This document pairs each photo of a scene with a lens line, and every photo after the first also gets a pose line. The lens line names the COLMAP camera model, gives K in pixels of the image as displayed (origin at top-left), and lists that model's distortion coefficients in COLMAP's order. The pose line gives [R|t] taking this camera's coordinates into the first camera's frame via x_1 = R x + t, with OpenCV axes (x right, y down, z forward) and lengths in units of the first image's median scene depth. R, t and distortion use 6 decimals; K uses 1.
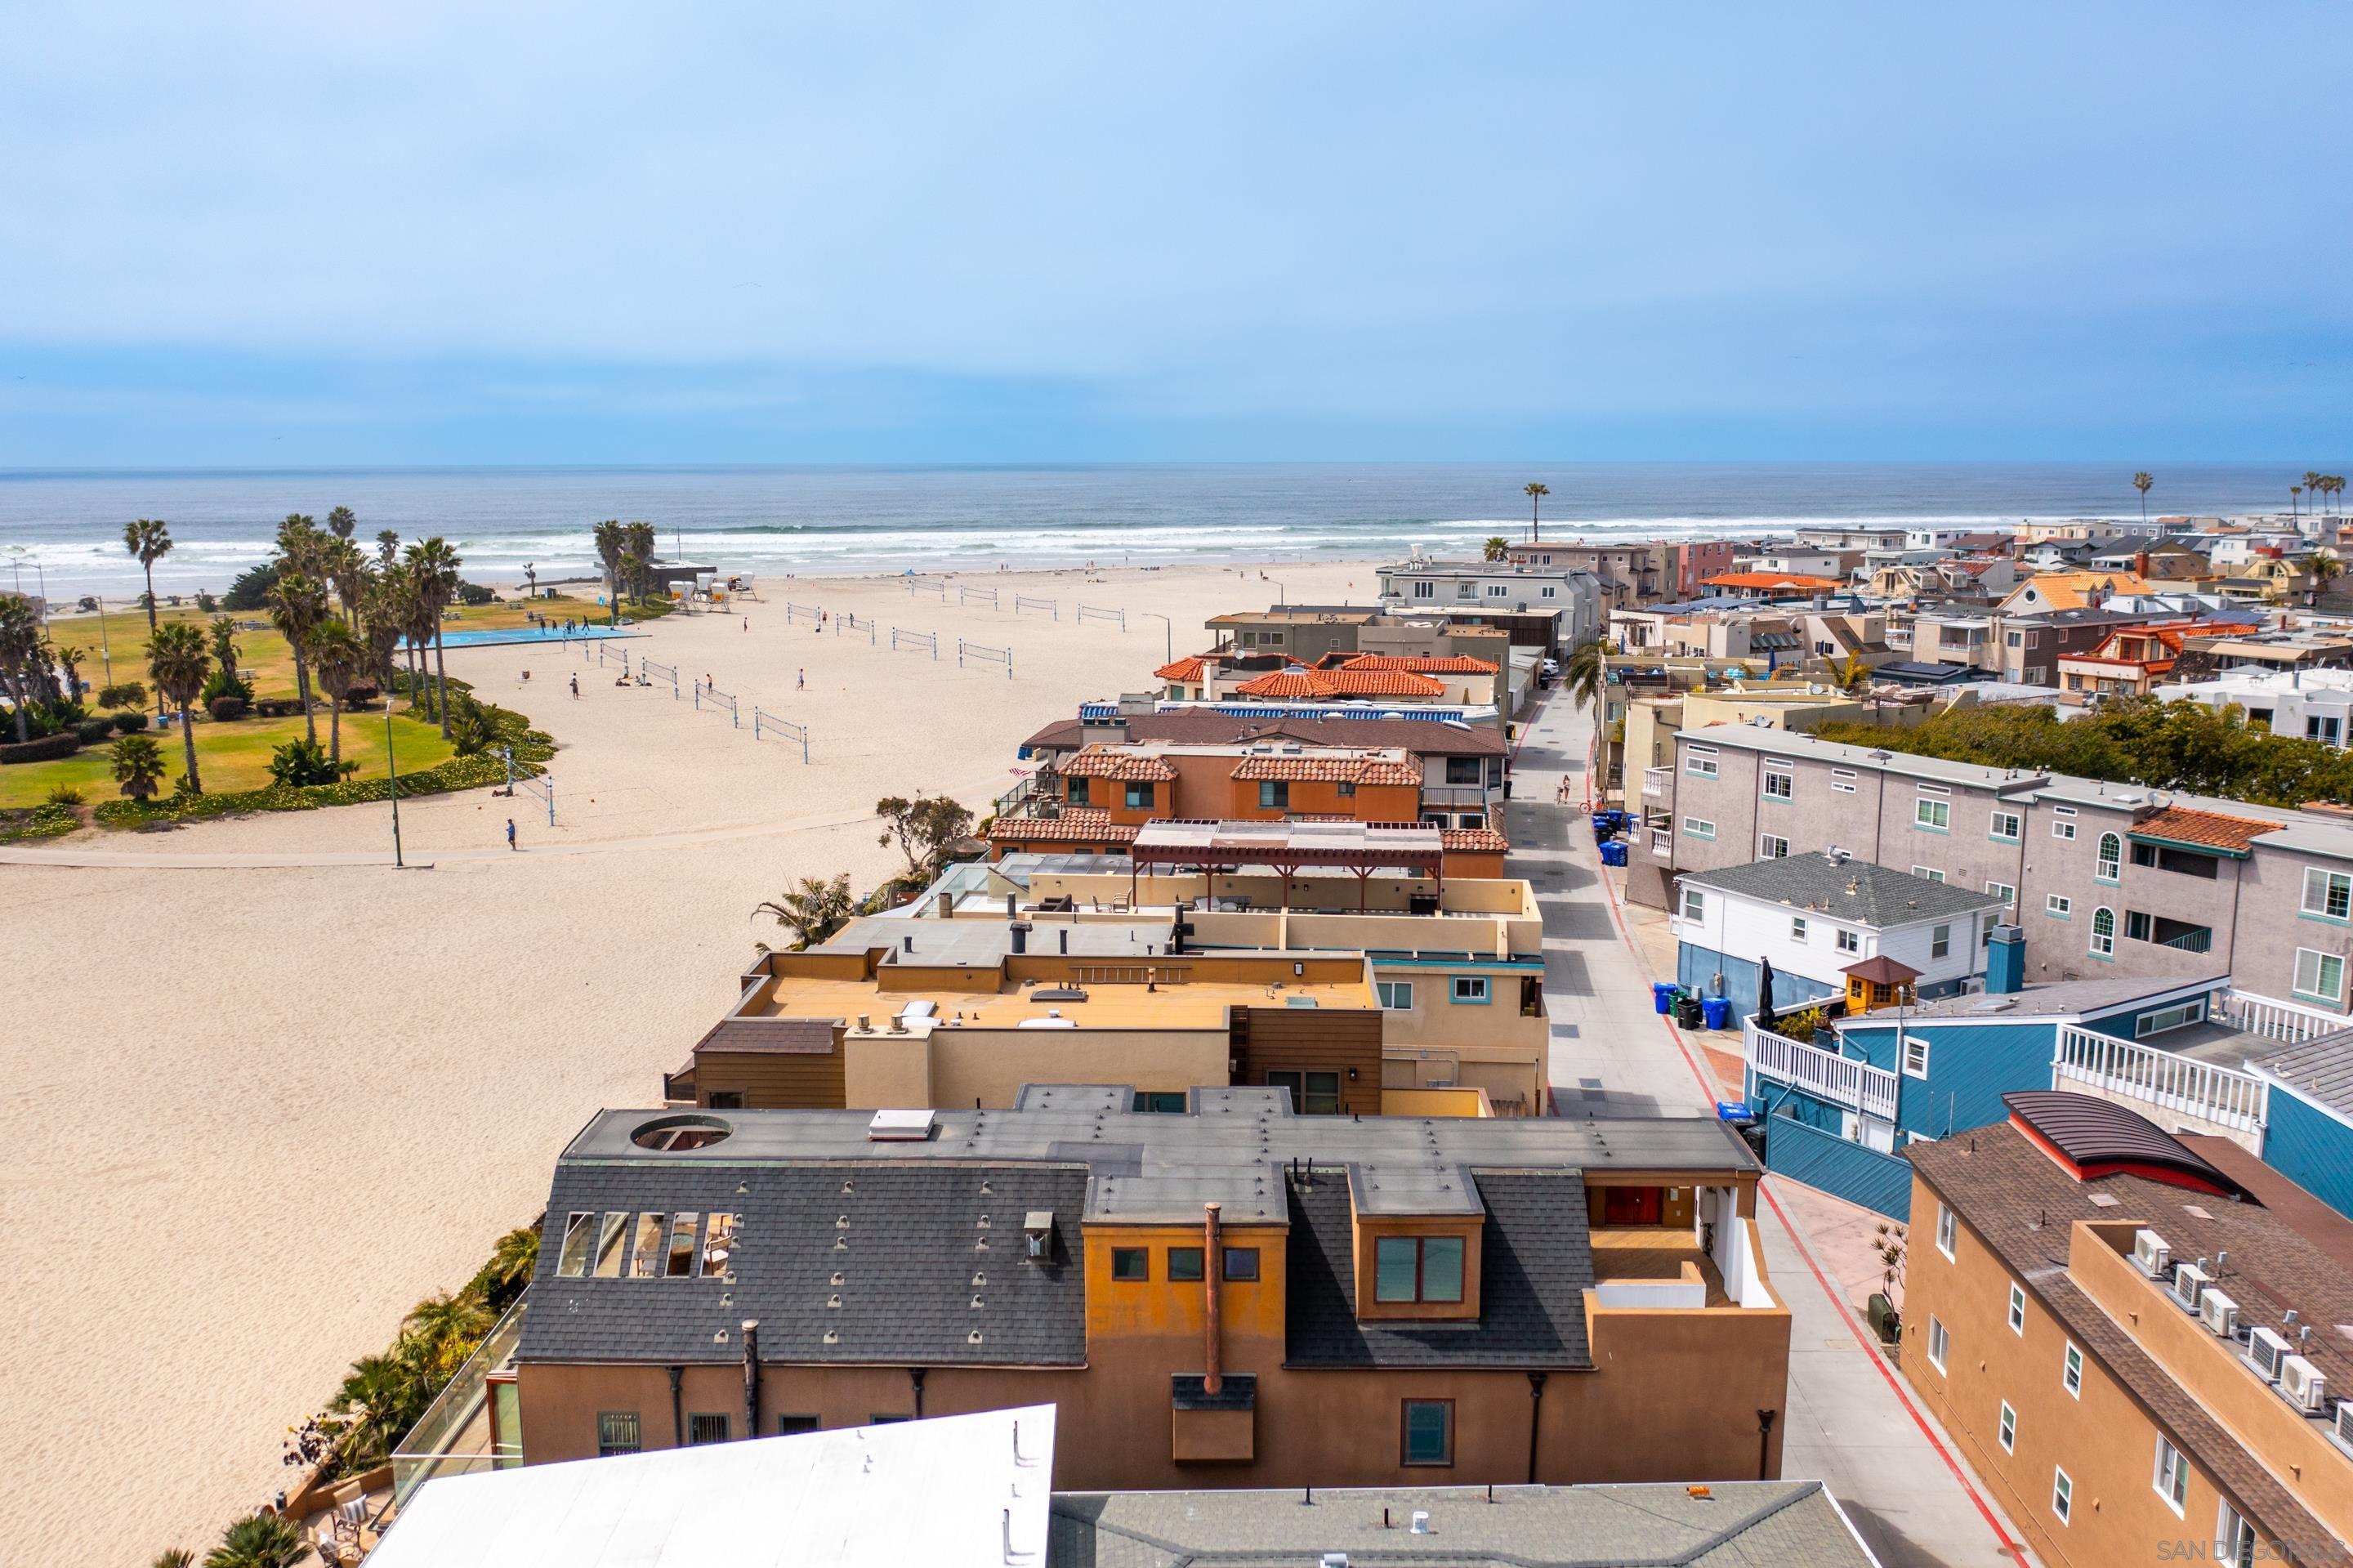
lens RADIAL K [[1845.0, 0, 1168.7], [0, 1845.0, 775.8], [0, 0, 1]] dist [-0.014614, 0.013777]
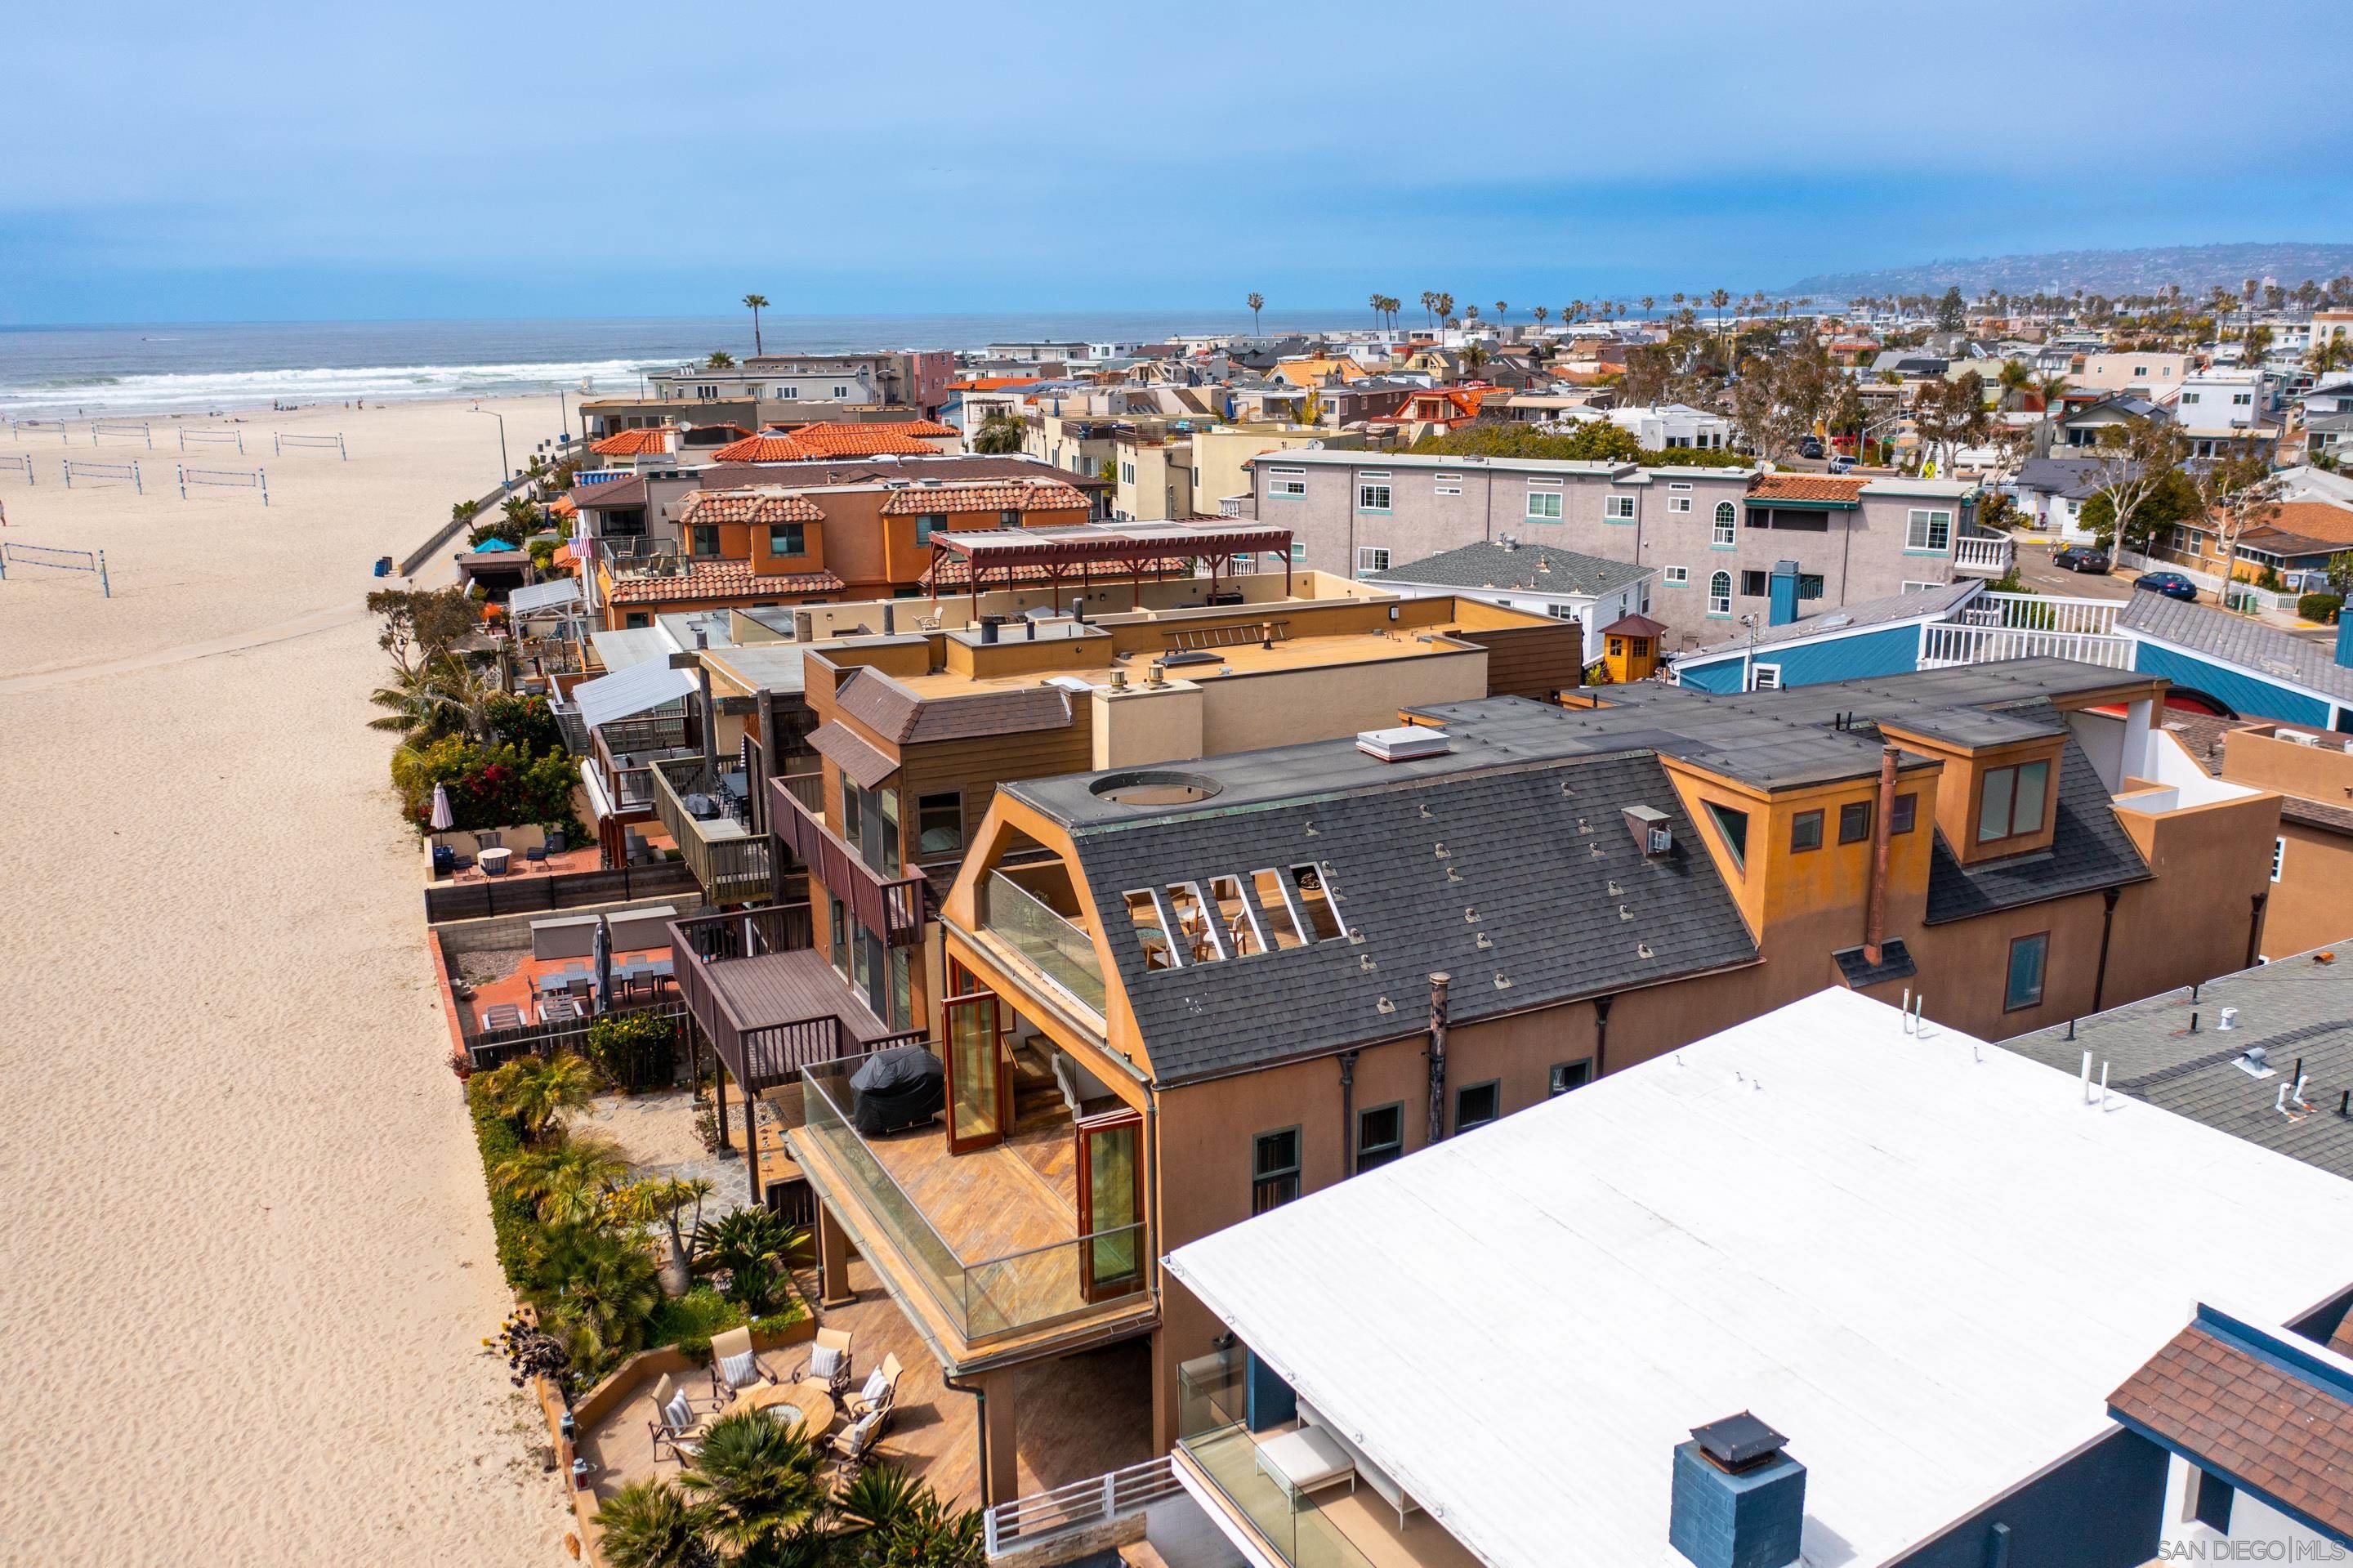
lens RADIAL K [[1845.0, 0, 1175.0], [0, 1845.0, 780.2], [0, 0, 1]] dist [-0.014614, 0.013777]
pose [[0.887923, -0.120294, 0.443984, -0.310719], [0.083106, 0.991268, 0.102374, 0.060436], [-0.452423, -0.054003, 0.890167, 0.173450]]
